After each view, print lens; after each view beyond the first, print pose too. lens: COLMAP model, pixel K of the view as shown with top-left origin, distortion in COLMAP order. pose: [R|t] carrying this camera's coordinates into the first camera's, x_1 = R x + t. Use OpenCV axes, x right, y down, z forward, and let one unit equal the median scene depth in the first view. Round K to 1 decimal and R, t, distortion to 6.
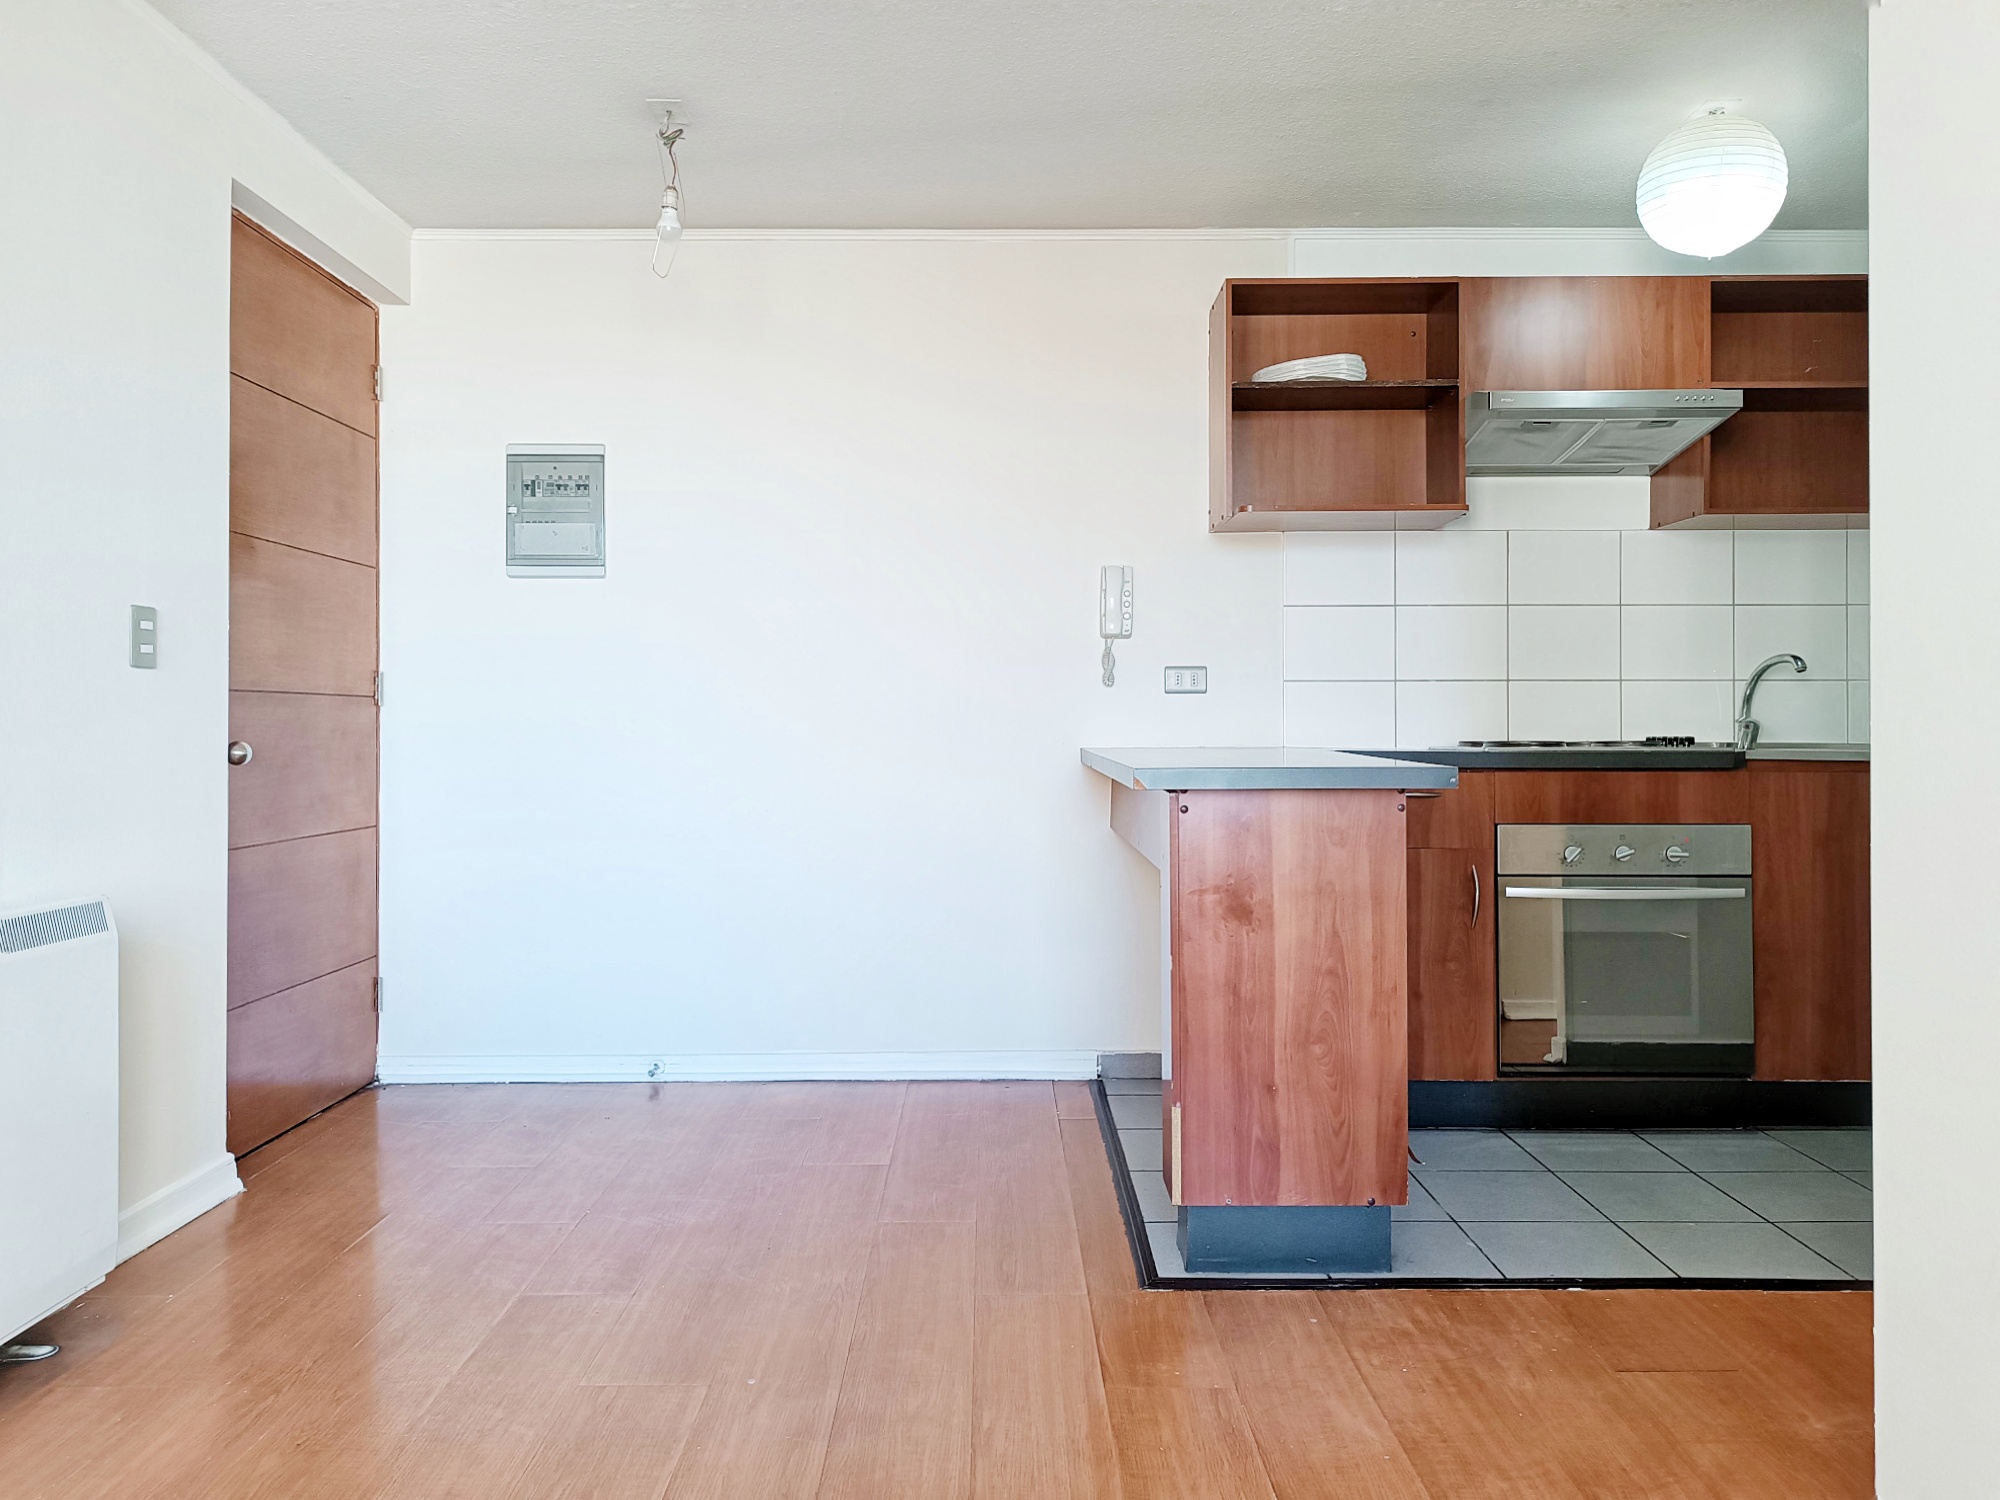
lens RADIAL K [[1425.4, 0, 1000.0], [0, 1425.4, 750.0], [0, 0, 1]] dist [0.031964, -0.031881]
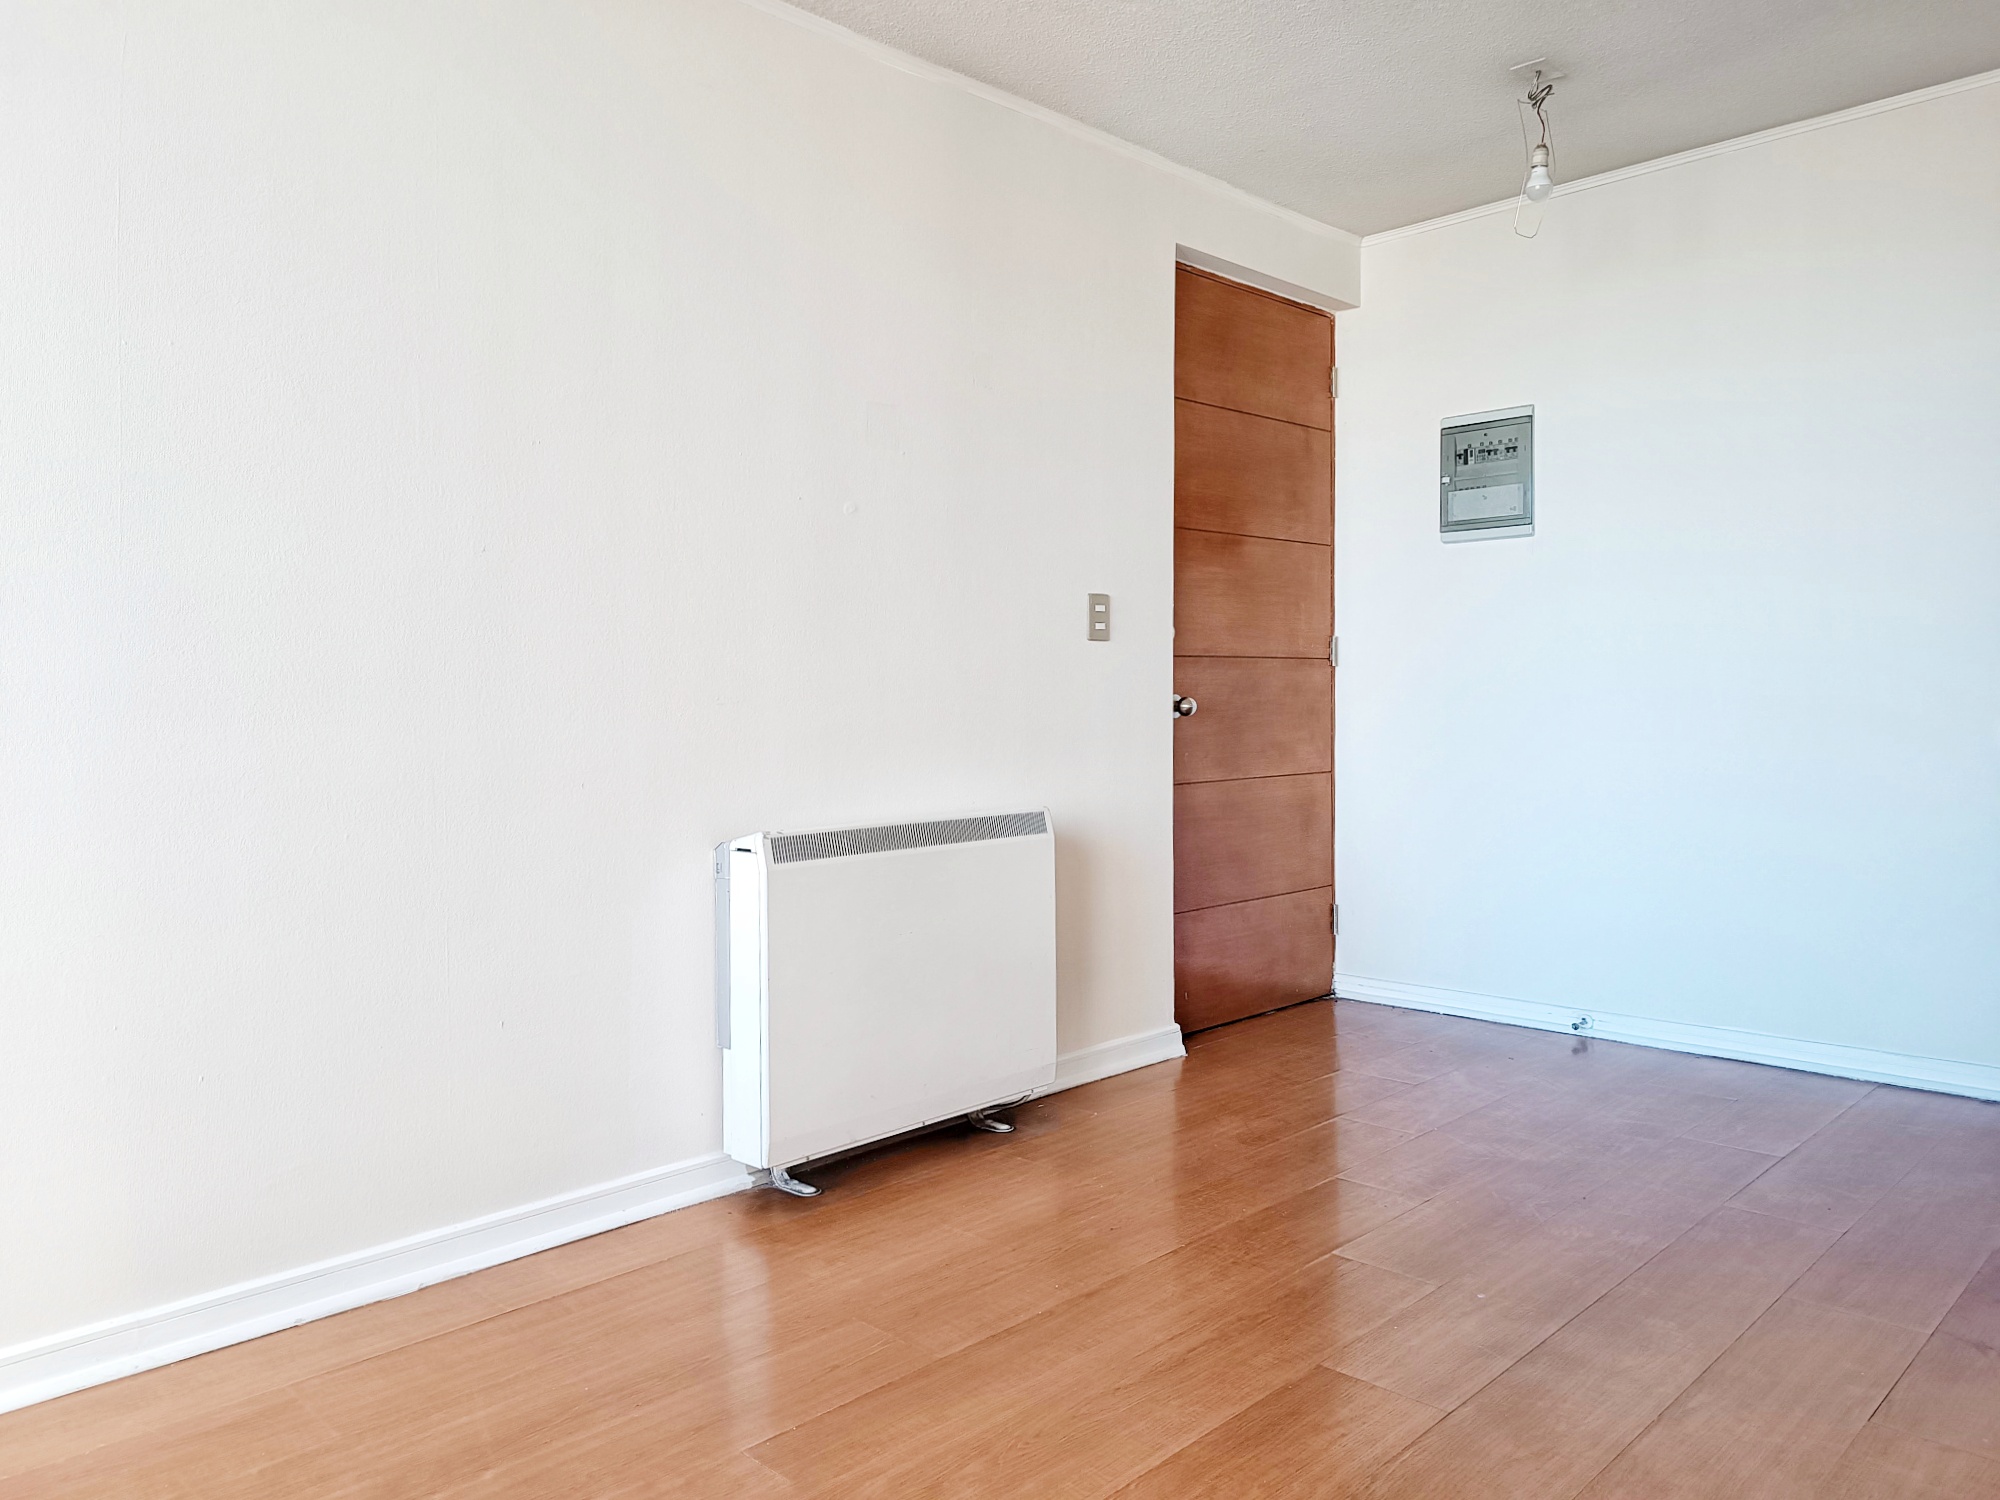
lens RADIAL K [[1425.4, 0, 1000.0], [0, 1425.4, 750.0], [0, 0, 1]] dist [0.031964, -0.031881]
pose [[0.712584, 0.018521, -0.701343, 0.192892], [-0.000396, 0.999662, 0.025996, 0.006678], [0.701587, -0.018246, 0.712350, 0.002529]]
